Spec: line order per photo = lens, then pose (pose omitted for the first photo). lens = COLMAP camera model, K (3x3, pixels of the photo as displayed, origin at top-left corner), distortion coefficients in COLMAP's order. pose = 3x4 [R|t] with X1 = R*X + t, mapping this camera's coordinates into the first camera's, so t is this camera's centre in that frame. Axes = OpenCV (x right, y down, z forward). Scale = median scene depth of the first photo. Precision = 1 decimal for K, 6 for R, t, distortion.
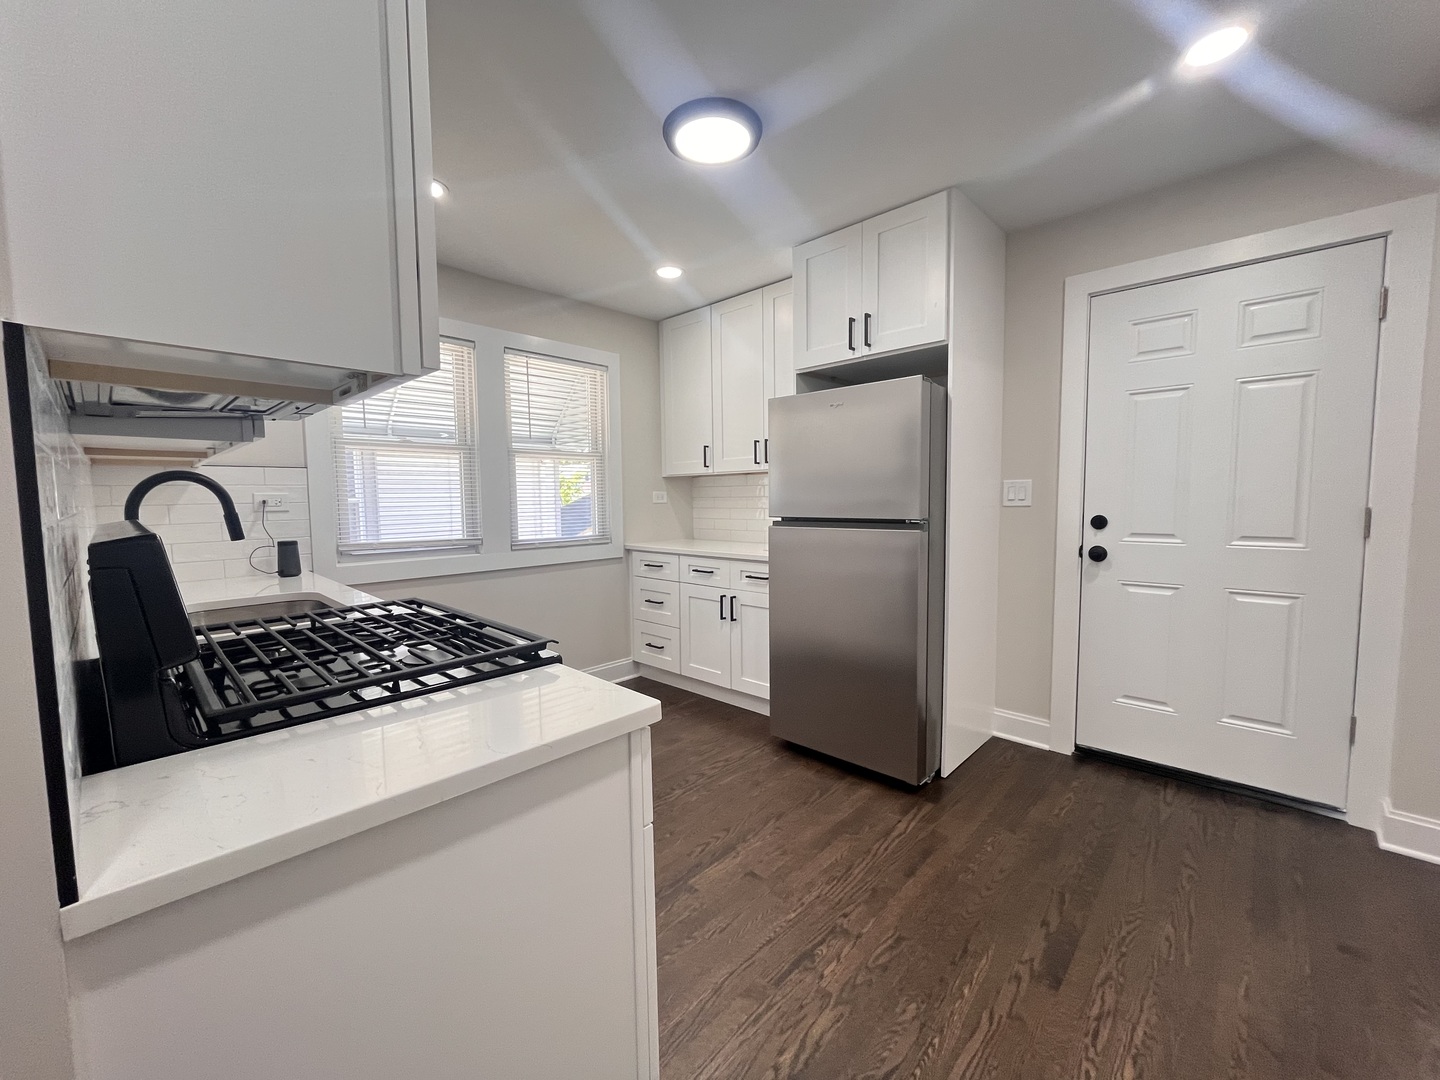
lens RADIAL K [[583.1, 0, 717.2], [0, 583.1, 539.1], [0, 0, 1]] dist [-0.000160, 0.000081]
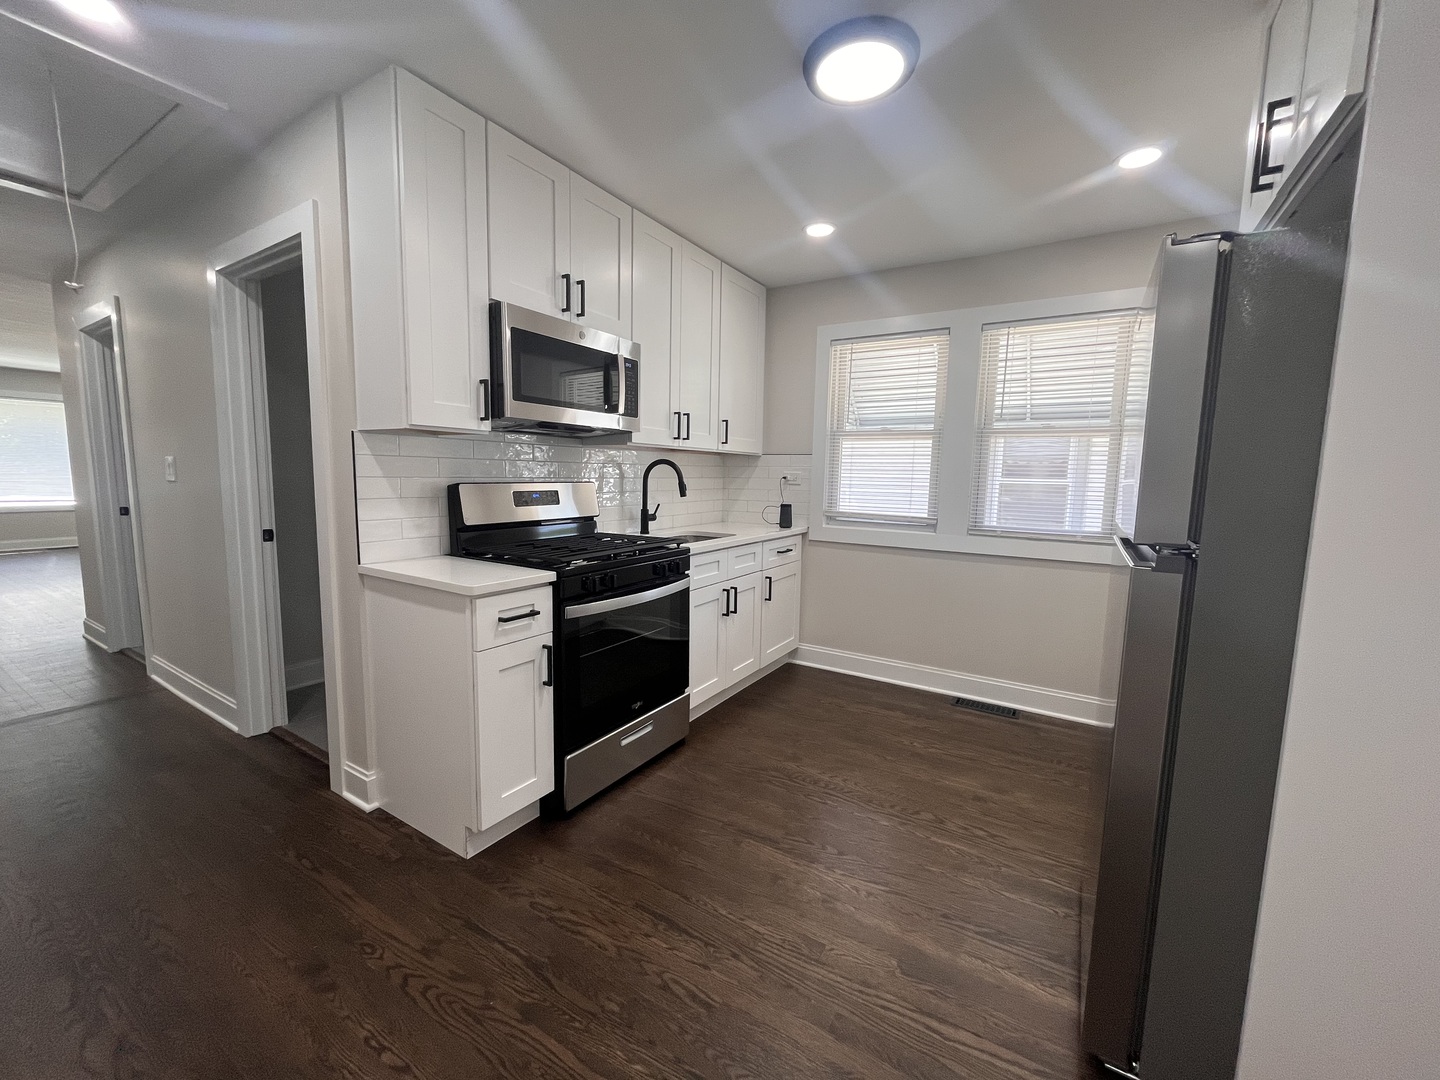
lens RADIAL K [[583.1, 0, 717.2], [0, 583.1, 539.1], [0, 0, 1]] dist [-0.000160, 0.000081]
pose [[0.199558, 0.122958, -0.972141, 0.997113], [-0.094175, 0.989910, 0.105874, -0.072089], [0.975350, 0.070423, 0.209124, 0.744379]]
